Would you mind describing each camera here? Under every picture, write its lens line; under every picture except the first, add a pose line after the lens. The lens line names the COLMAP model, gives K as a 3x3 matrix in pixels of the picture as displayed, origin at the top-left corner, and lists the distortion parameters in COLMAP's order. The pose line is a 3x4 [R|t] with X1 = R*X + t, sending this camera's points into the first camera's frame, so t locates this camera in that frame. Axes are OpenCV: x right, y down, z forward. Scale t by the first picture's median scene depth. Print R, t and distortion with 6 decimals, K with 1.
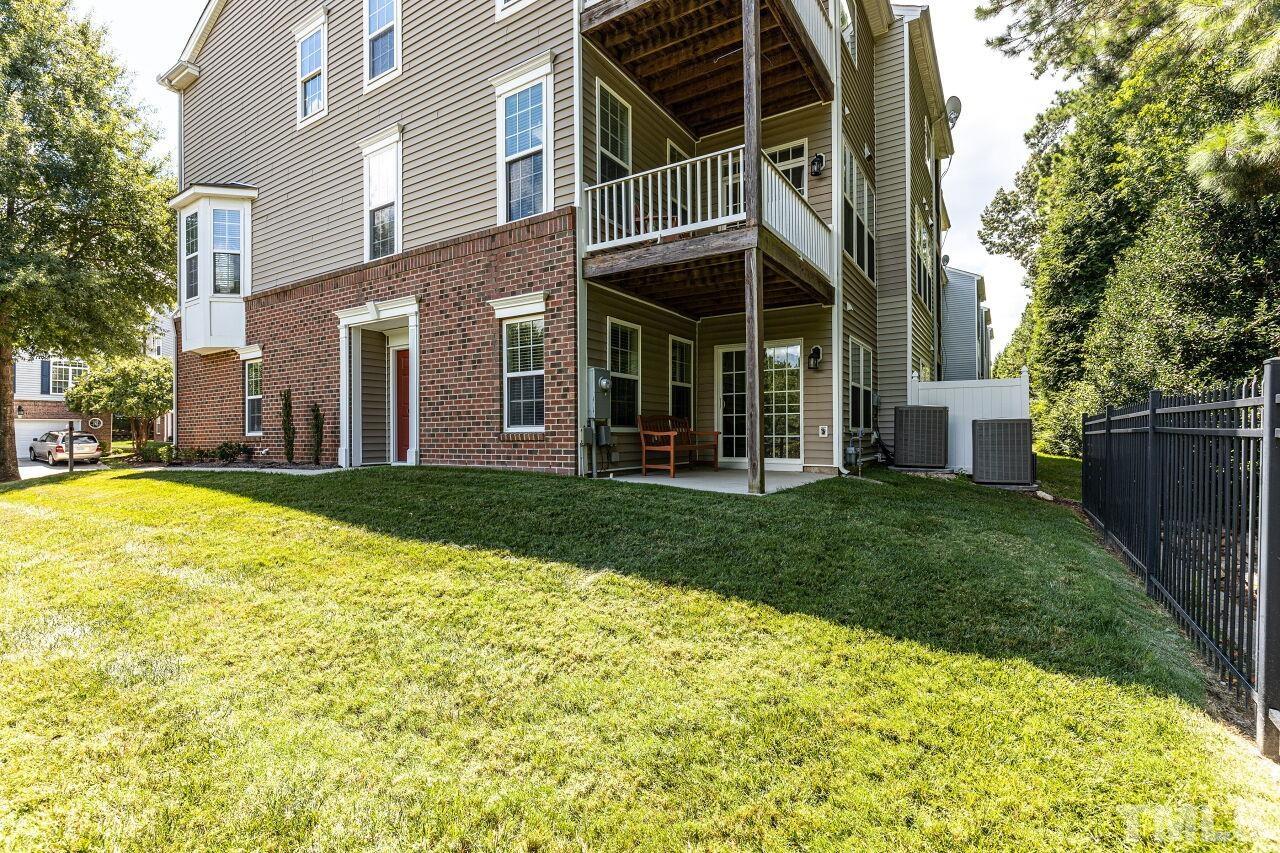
lens RADIAL K [[579.8, 0, 637.6], [0, 579.8, 429.1], [0, 0, 1]] dist [0.004244, -0.003265]
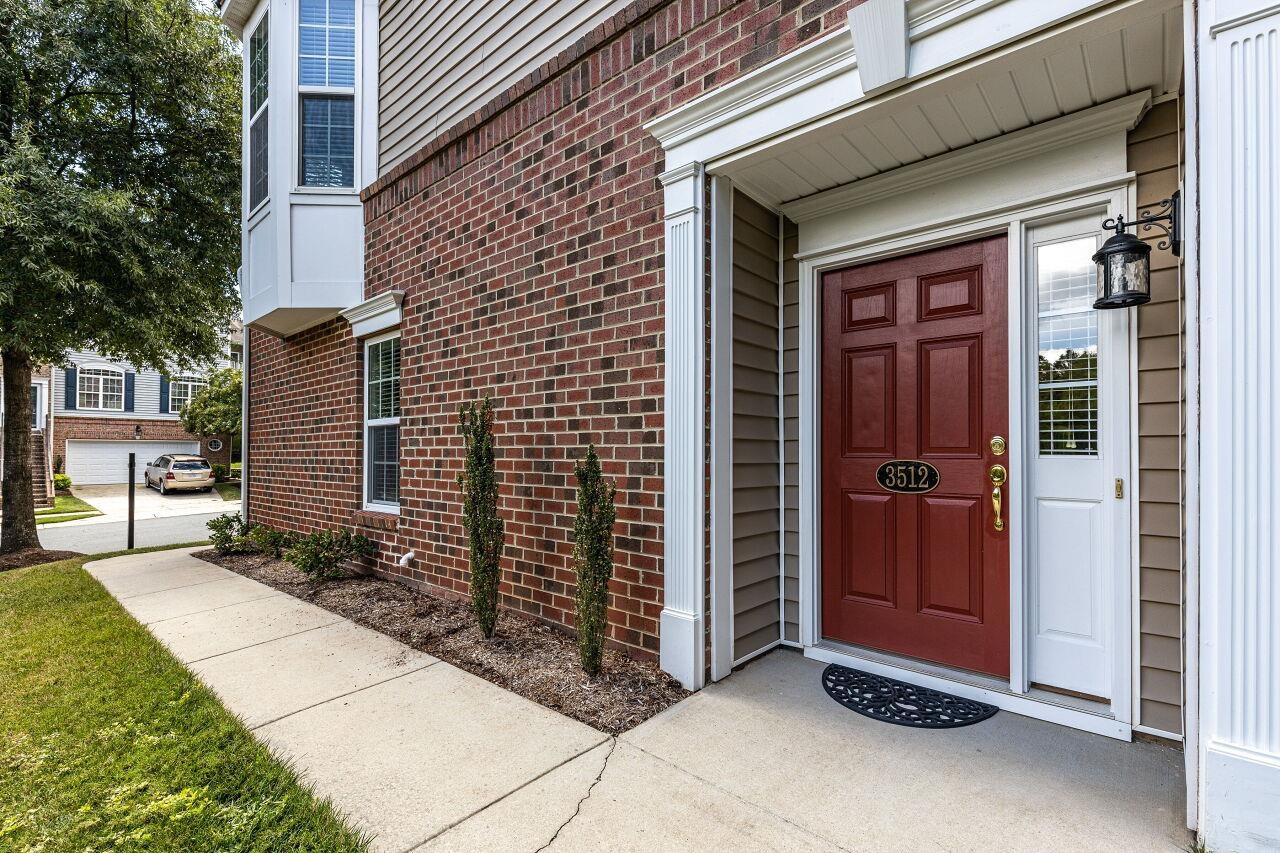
lens RADIAL K [[579.8, 0, 640.2], [0, 579.8, 436.9], [0, 0, 1]] dist [0.004244, -0.003265]
pose [[0.988103, 0.000750, -0.153792, -0.405161], [-0.002504, 0.999934, -0.011213, -0.039585], [0.153773, 0.011465, 0.988040, 0.604697]]
